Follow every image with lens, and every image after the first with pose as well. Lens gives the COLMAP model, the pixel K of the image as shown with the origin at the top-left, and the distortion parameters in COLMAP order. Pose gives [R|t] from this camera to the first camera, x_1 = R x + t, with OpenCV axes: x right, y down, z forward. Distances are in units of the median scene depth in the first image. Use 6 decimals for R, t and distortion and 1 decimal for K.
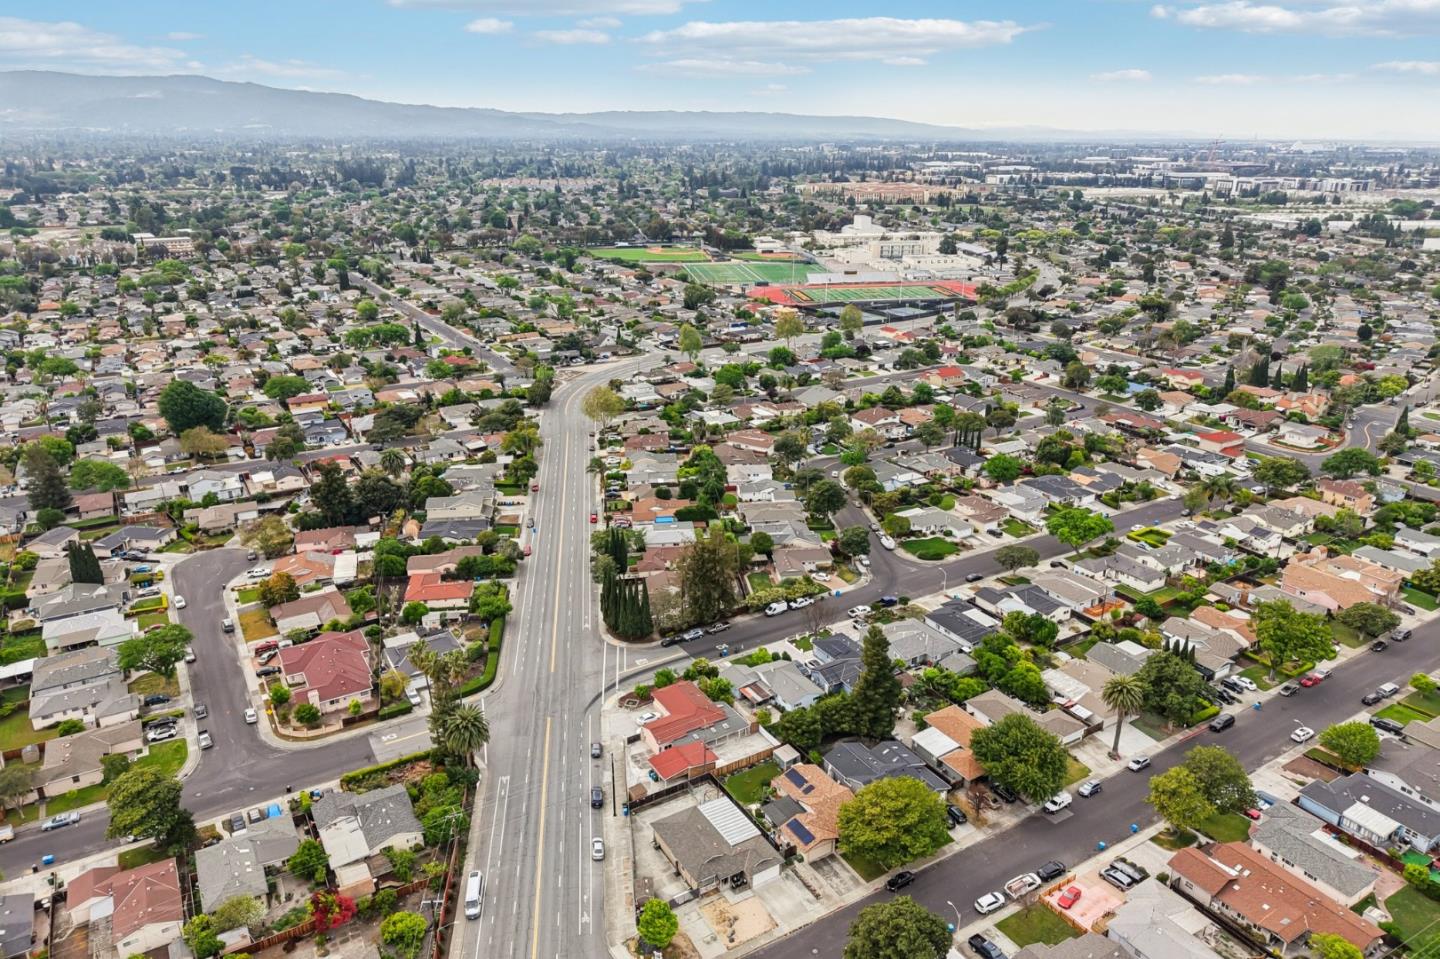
lens RADIAL K [[952.2, 0, 720.0], [0, 952.2, 479.5], [0, 0, 1]] dist [0.086090, -0.133420]
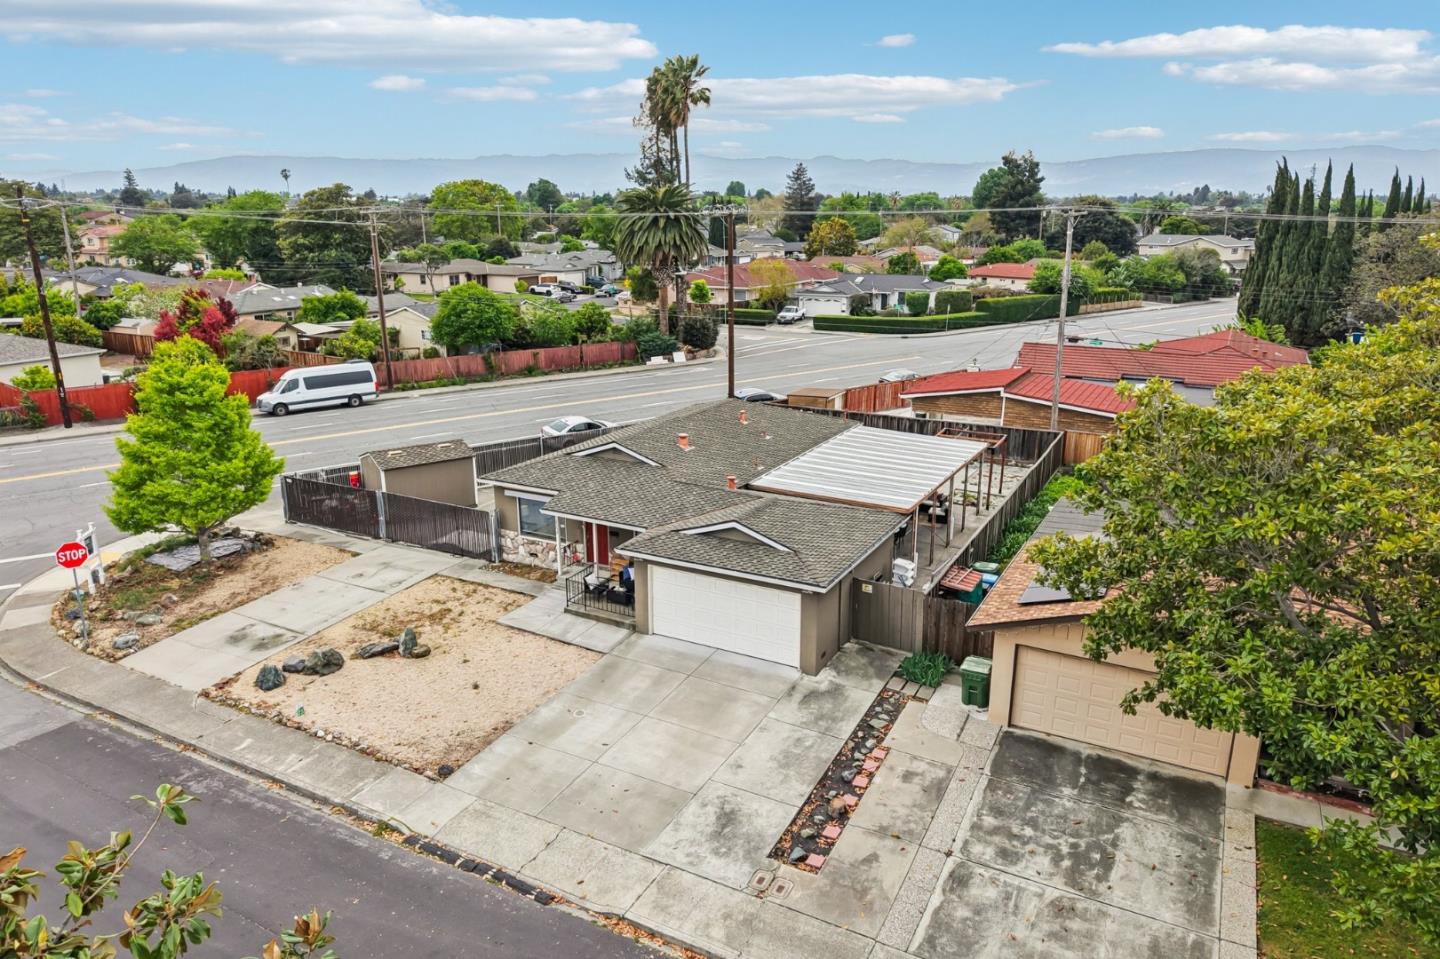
lens RADIAL K [[952.2, 0, 720.0], [0, 952.2, 479.5], [0, 0, 1]] dist [0.086090, -0.133420]
pose [[0.507676, 0.234836, -0.828925, 0.101770], [-0.293565, 0.951709, 0.089826, 0.194565], [0.809990, 0.197741, 0.552100, 0.470223]]
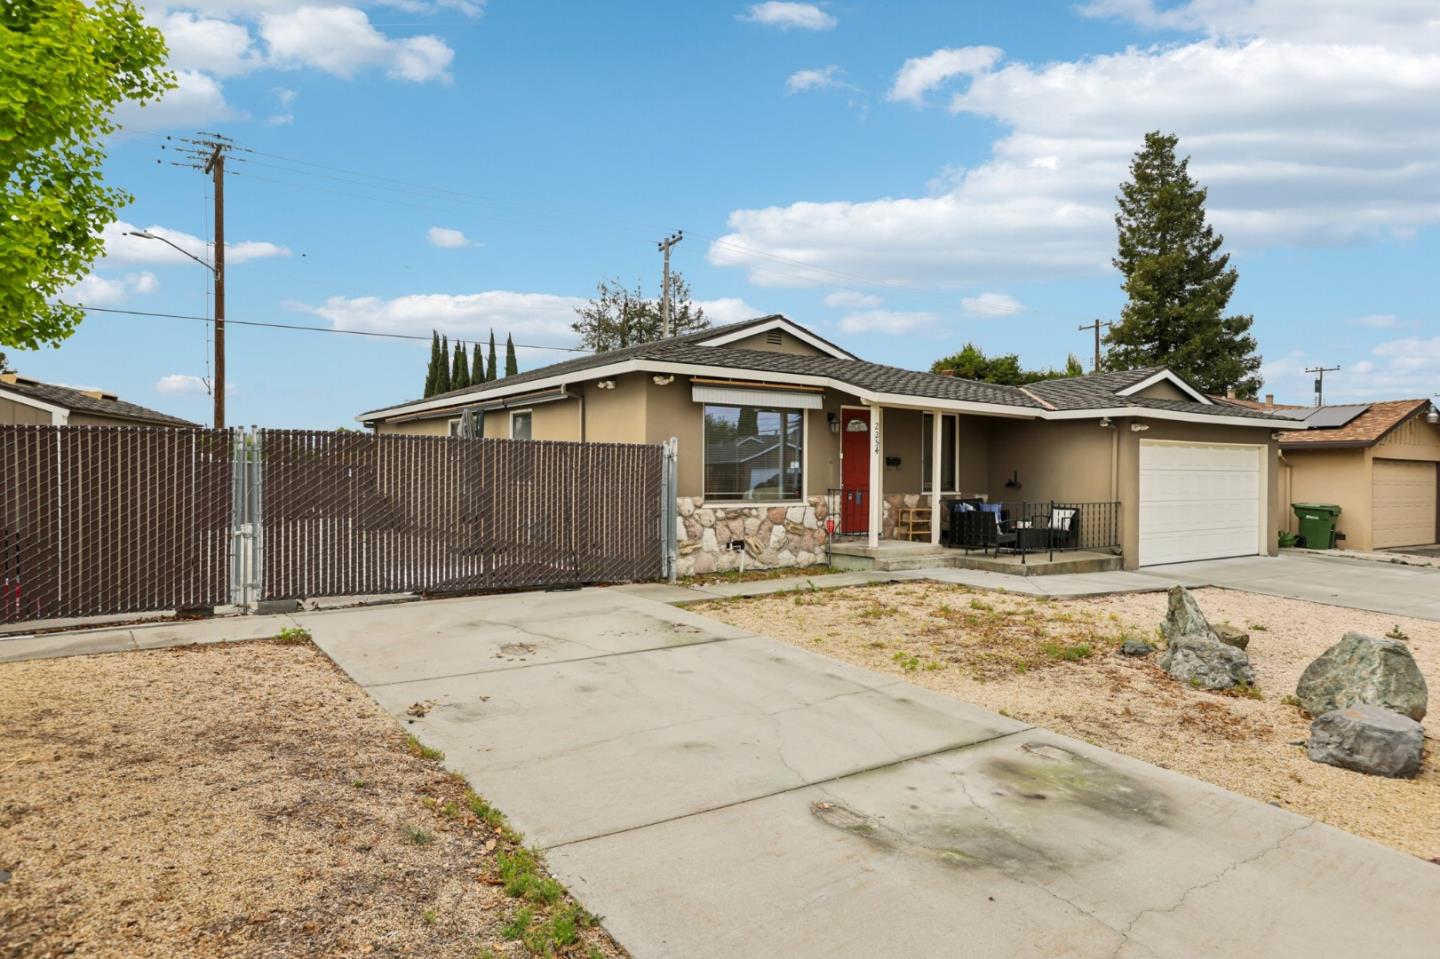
lens RADIAL K [[903.3, 0, 720.0], [0, 903.3, 479.5], [0, 0, 1]] dist [-0.050823, 0.067530]
pose [[0.996988, 0.006075, 0.077317, -0.011769], [0.020175, 0.942285, -0.334202, 0.234138], [-0.074885, 0.334755, 0.939325, 0.472210]]
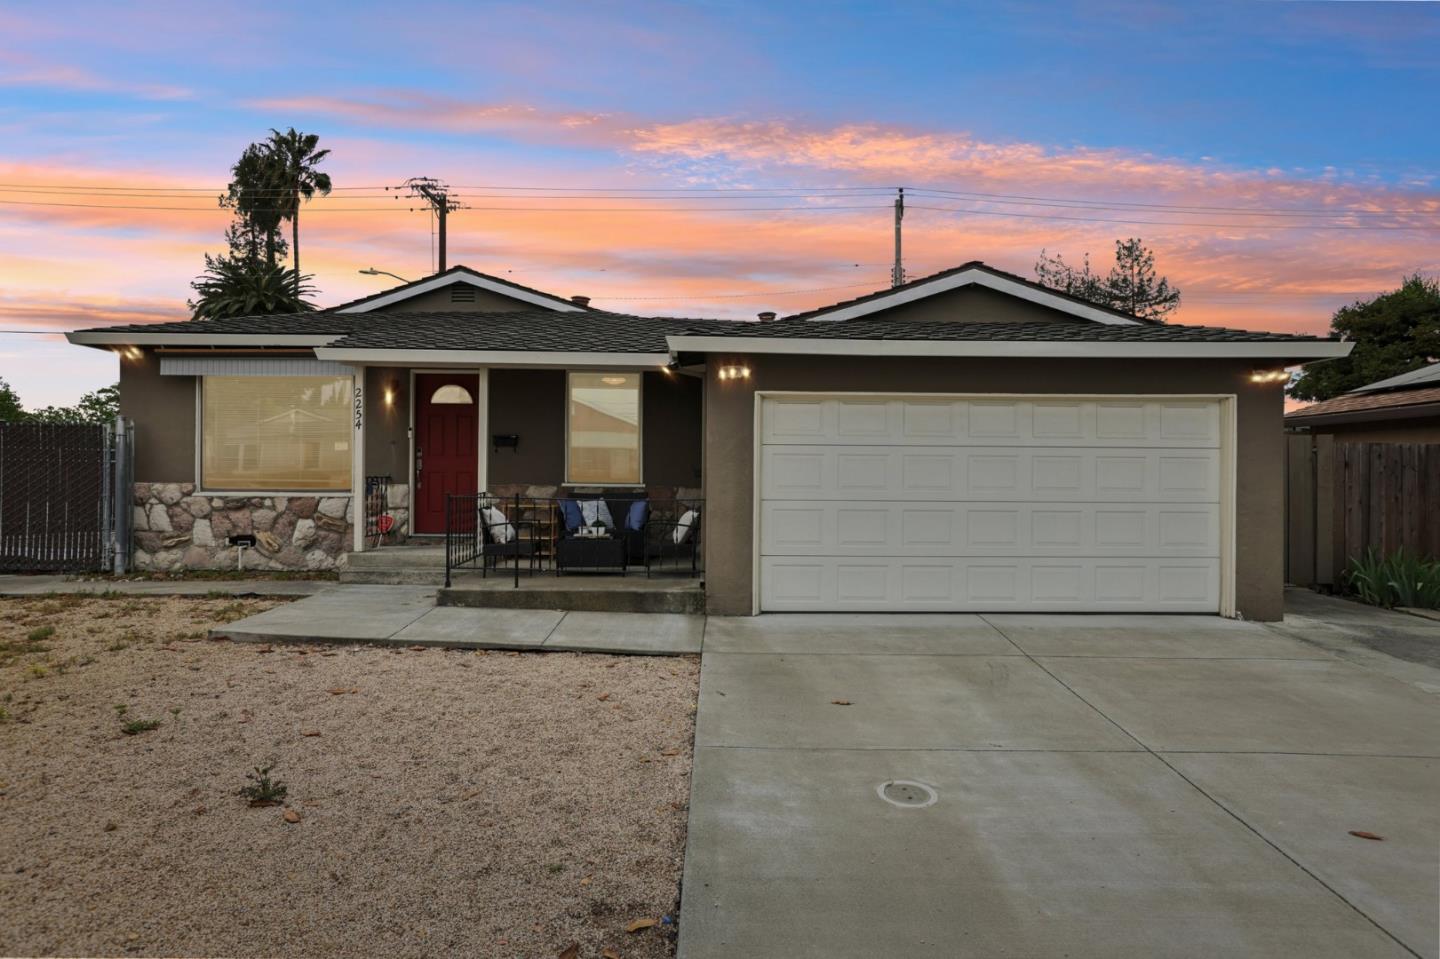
lens RADIAL K [[903.3, 0, 720.0], [0, 903.3, 479.5], [0, 0, 1]] dist [-0.050823, 0.067530]
pose [[0.859923, 0.009573, -0.510334, 0.033147], [-0.180858, 0.940671, -0.287103, 0.226433], [0.477308, 0.339184, 0.810636, 0.495221]]
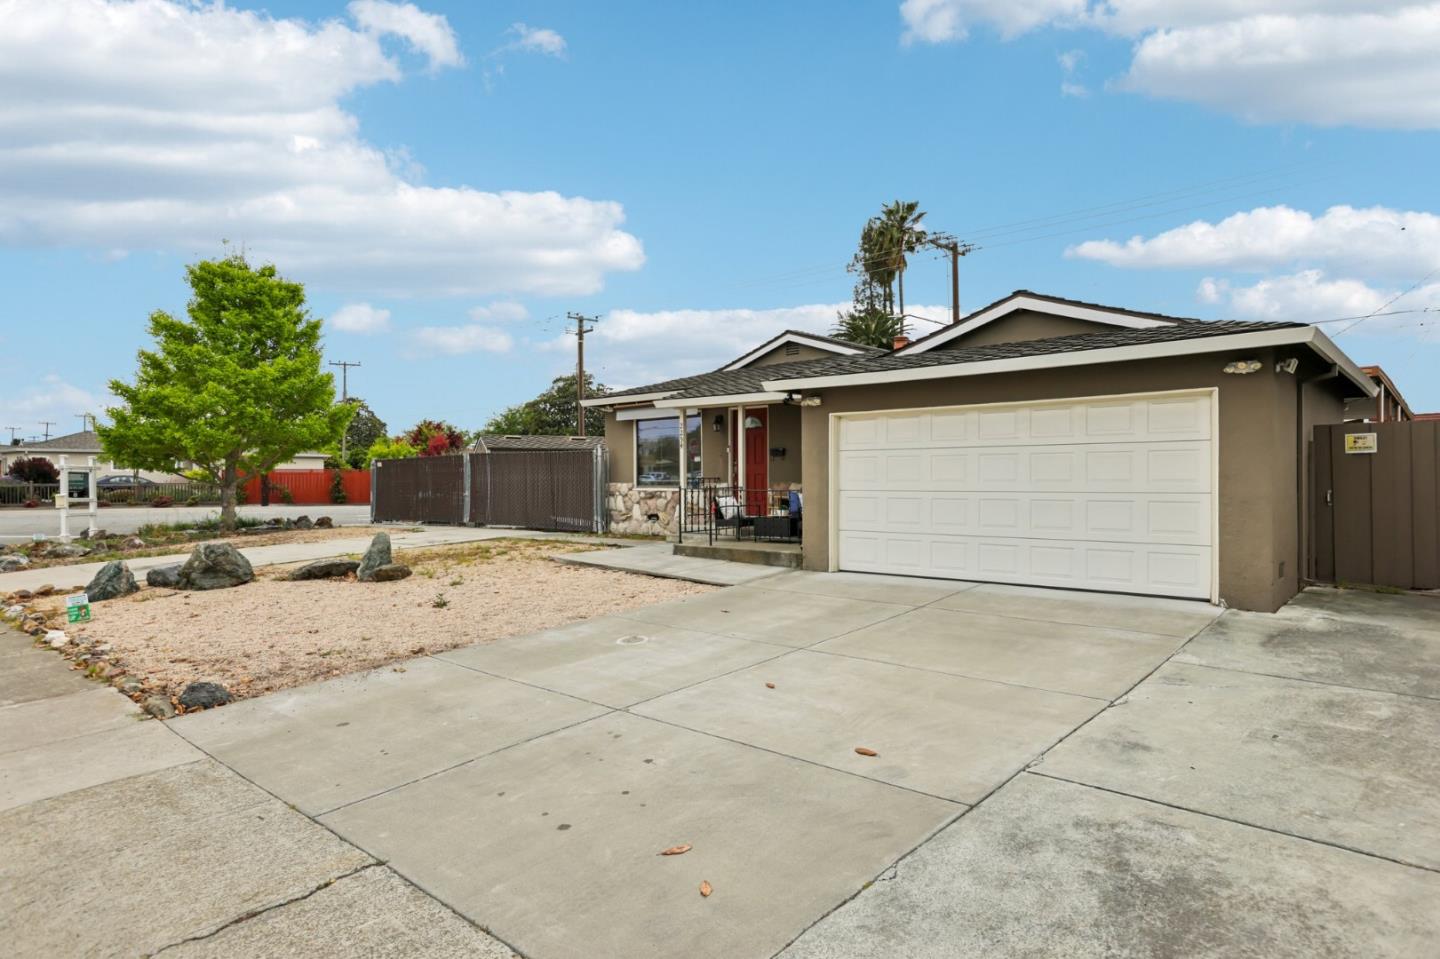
lens RADIAL K [[843.6, 0, 724.0], [0, 843.6, 480.1], [0, 0, 1]] dist [-0.048090, 0.047886]
pose [[0.291537, 0.000200, -0.956560, 0.056742], [-0.322302, 0.941547, -0.098033, 0.223102], [0.900626, 0.336881, 0.274560, 0.505372]]
